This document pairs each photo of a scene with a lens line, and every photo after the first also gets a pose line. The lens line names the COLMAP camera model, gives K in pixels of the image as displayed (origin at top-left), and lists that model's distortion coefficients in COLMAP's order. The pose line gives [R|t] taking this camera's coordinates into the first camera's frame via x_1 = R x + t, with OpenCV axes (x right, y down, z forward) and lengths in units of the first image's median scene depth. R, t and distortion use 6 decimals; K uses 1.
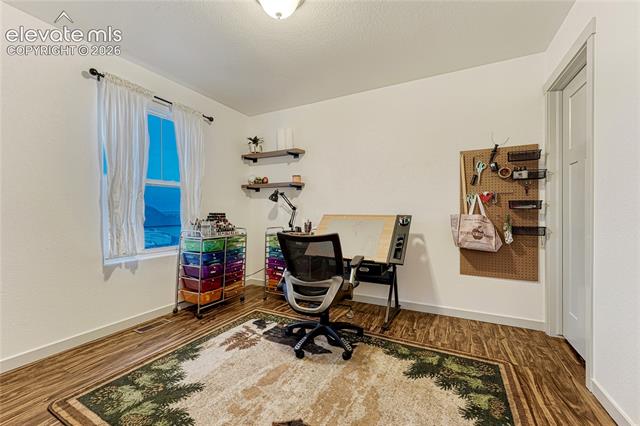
lens RADIAL K [[258.6, 0, 319.6], [0, 258.6, 209.3], [0, 0, 1]] dist [-0.000262, 0.000169]
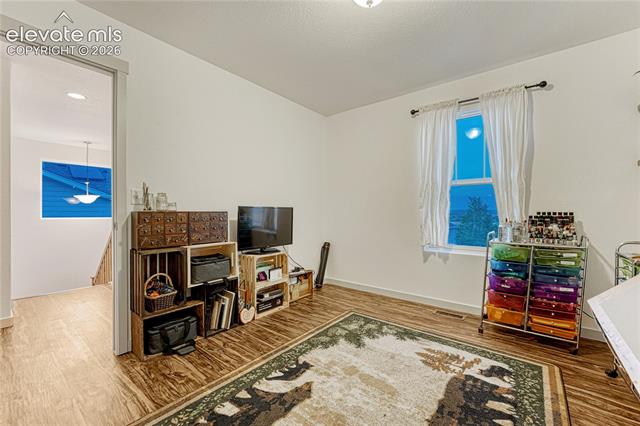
lens RADIAL K [[264.8, 0, 321.4], [0, 264.8, 207.2], [0, 0, 1]] dist [-0.003290, -0.000121]
pose [[-0.188965, -0.011934, -0.981911, 0.583704], [0.013320, 0.999803, -0.014715, 0.004062], [0.981893, -0.015860, -0.188769, 0.706436]]
